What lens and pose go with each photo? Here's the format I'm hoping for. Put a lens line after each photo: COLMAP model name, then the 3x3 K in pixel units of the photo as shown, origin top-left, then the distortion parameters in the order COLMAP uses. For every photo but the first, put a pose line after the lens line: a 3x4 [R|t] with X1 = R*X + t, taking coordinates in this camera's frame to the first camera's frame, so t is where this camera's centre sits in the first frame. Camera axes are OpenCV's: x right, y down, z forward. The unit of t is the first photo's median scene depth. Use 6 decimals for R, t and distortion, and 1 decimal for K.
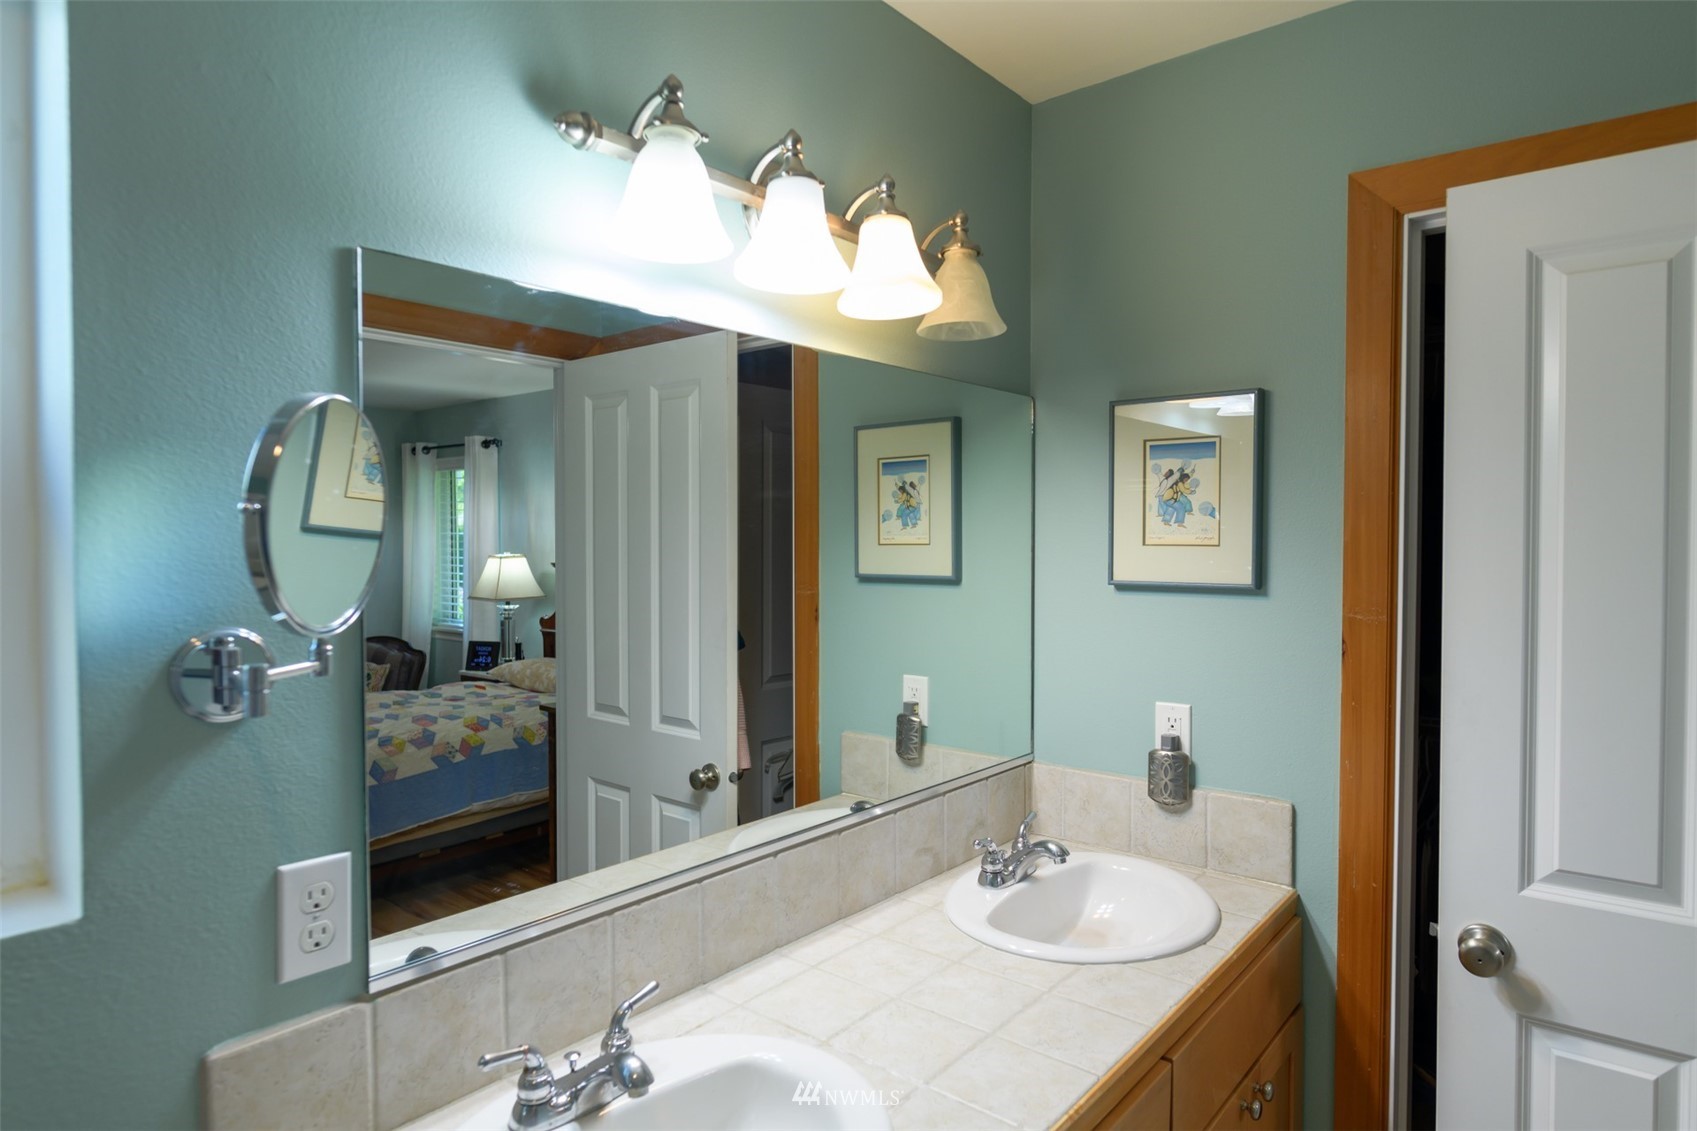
lens RADIAL K [[987.3, 0, 845.6], [0, 987.3, 560.1], [0, 0, 1]] dist [-0.004104, -0.000771]
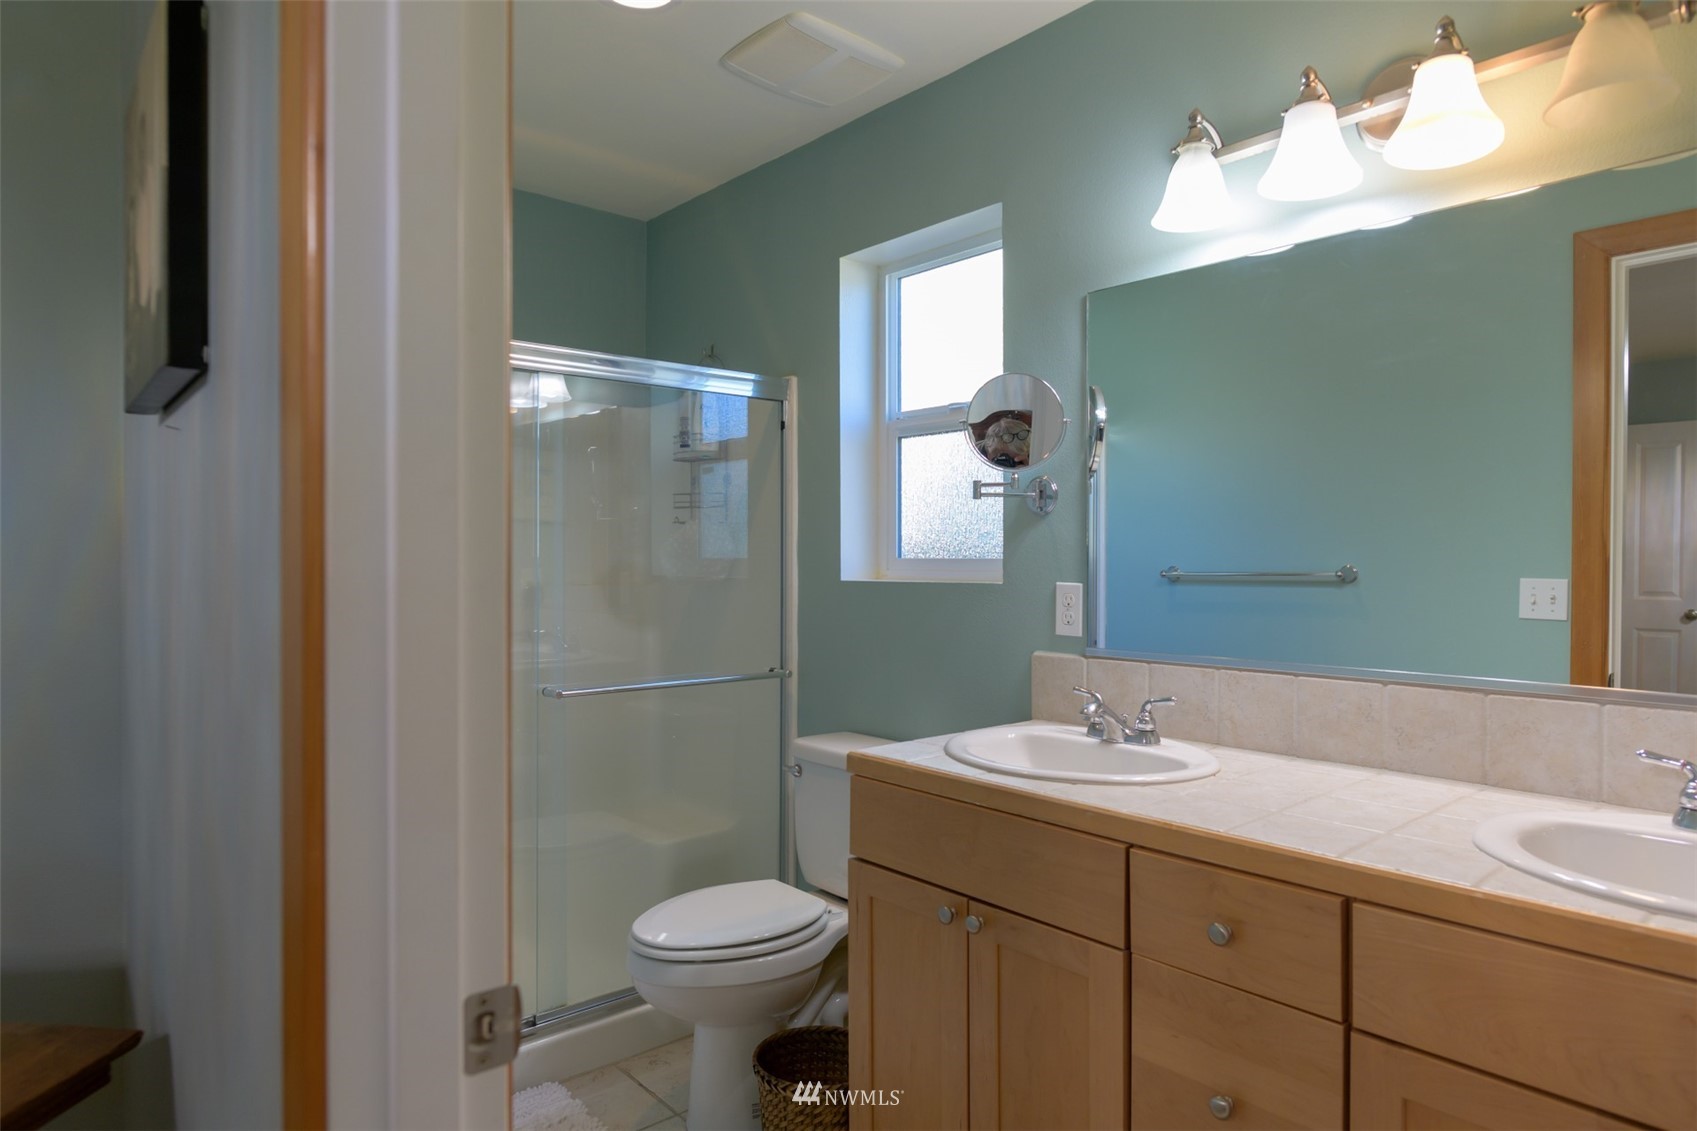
lens RADIAL K [[987.3, 0, 845.6], [0, 987.3, 560.1], [0, 0, 1]] dist [-0.004104, -0.000771]
pose [[-0.161125, 0.004833, -0.986922, 1.213819], [-0.024529, 0.999660, 0.008900, 0.177209], [0.986629, 0.025642, -0.160952, 0.621095]]
